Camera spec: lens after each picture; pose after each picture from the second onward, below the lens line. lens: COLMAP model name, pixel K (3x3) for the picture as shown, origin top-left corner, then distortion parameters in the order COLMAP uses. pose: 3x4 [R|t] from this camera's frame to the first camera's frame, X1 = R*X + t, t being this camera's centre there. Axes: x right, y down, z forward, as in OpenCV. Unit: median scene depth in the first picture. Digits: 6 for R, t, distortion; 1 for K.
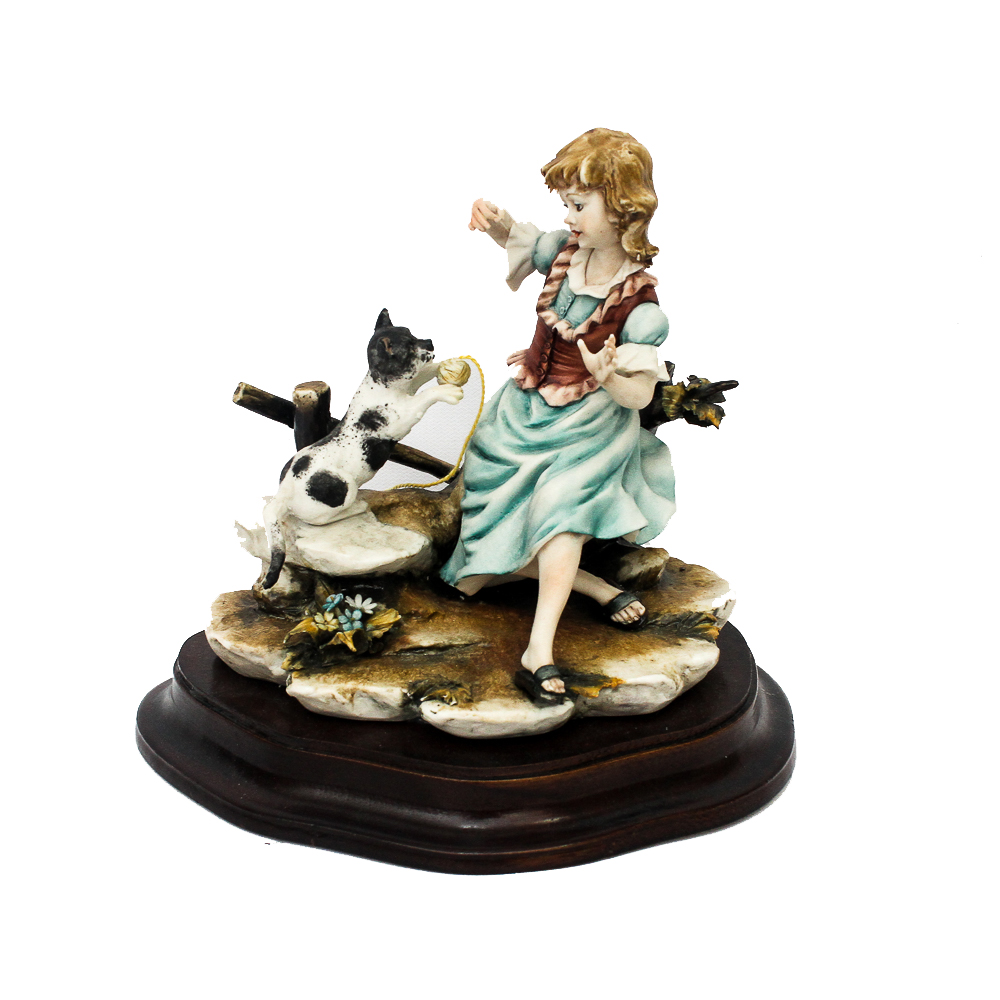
lens RADIAL K [[1984.0, 0, 498.8], [0, 1984.0, 500.4], [0, 0, 1]] dist [-0.132261, 0.000000]
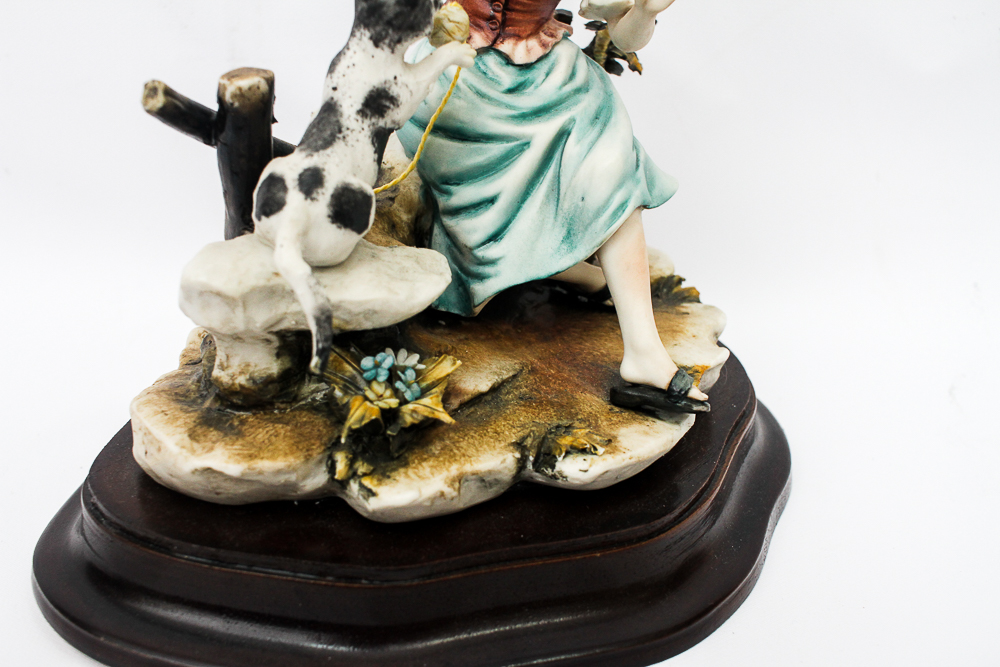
lens RADIAL K [[1157.9, 0, 504.9], [0, 1157.9, 336.7], [0, 0, 1]] dist [-0.129712, 0.000000]
pose [[0.761898, -0.245743, 0.599268, -0.293774], [0.177127, 0.969012, 0.172168, -0.022168], [-0.623007, -0.025028, 0.781816, 0.648963]]
